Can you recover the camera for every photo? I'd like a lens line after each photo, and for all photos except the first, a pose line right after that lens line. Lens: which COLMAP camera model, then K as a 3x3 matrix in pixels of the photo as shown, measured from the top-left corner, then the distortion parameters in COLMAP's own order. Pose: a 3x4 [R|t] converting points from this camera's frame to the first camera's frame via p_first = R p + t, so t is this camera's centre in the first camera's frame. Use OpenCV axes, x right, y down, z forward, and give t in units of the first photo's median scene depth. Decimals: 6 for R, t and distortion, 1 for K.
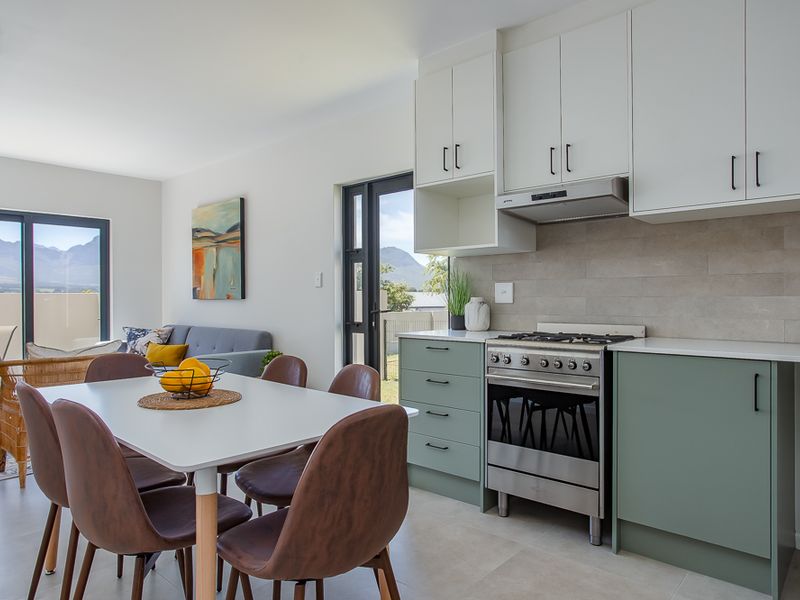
lens RADIAL K [[551.1, 0, 388.3], [0, 551.1, 299.3], [0, 0, 1]] dist [-0.022016, 0.004335]
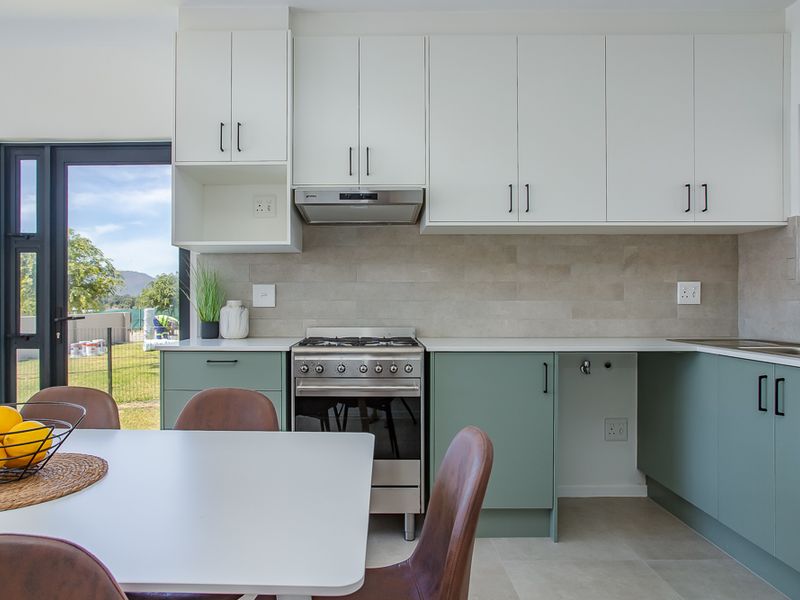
lens RADIAL K [[531.6, 0, 400.0], [0, 531.6, 300.0], [0, 0, 1]] dist [-0.022154, 0.003876]
pose [[0.727420, 0.005396, 0.686171, -0.240789], [-0.001409, 0.999979, -0.006371, 0.000774], [-0.686191, 0.003668, 0.727412, 0.214138]]
